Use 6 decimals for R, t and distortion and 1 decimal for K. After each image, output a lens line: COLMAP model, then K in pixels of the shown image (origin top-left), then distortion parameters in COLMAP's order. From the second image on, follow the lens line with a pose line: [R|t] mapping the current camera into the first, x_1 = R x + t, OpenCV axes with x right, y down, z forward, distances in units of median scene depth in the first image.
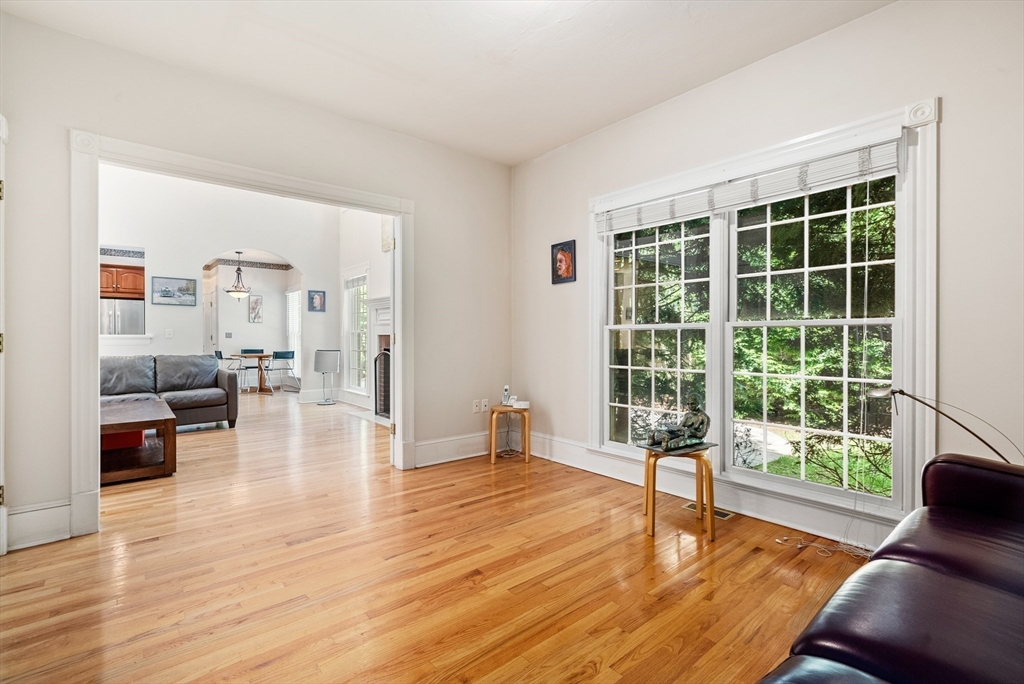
lens RADIAL K [[471.3, 0, 511.7], [0, 471.3, 337.7], [0, 0, 1]] dist [-0.011289, 0.004387]
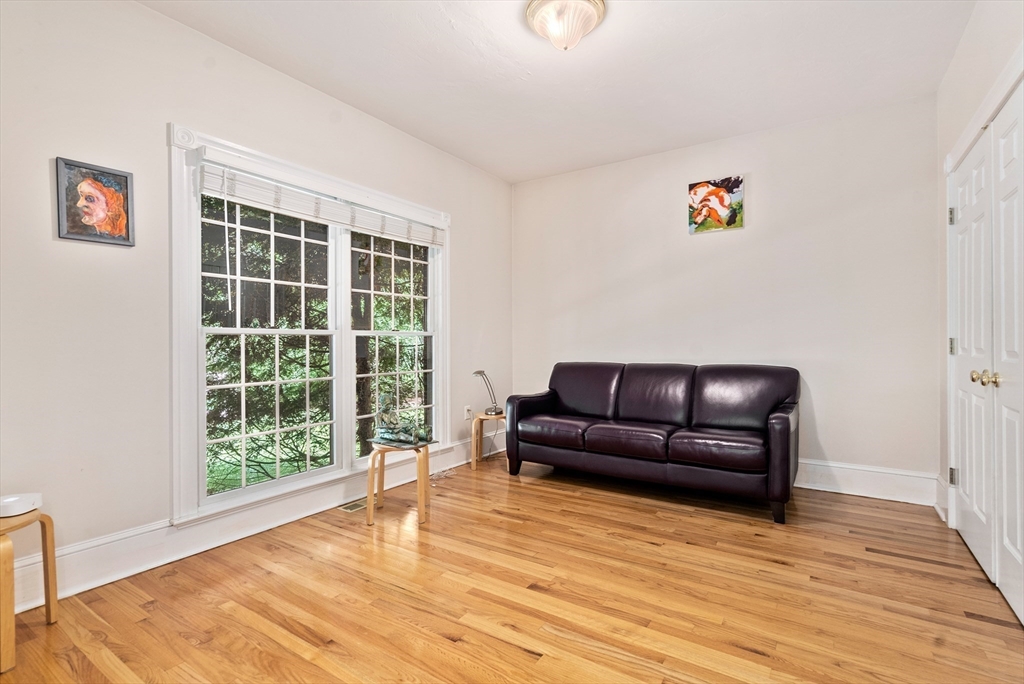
lens RADIAL K [[471.3, 0, 526.9], [0, 471.3, 342.9], [0, 0, 1]] dist [-0.011289, 0.004387]
pose [[-0.299315, -0.001609, 0.954153, -0.725738], [0.003299, 0.999991, 0.002721, -0.005150], [-0.954149, 0.003963, -0.299307, 0.948832]]
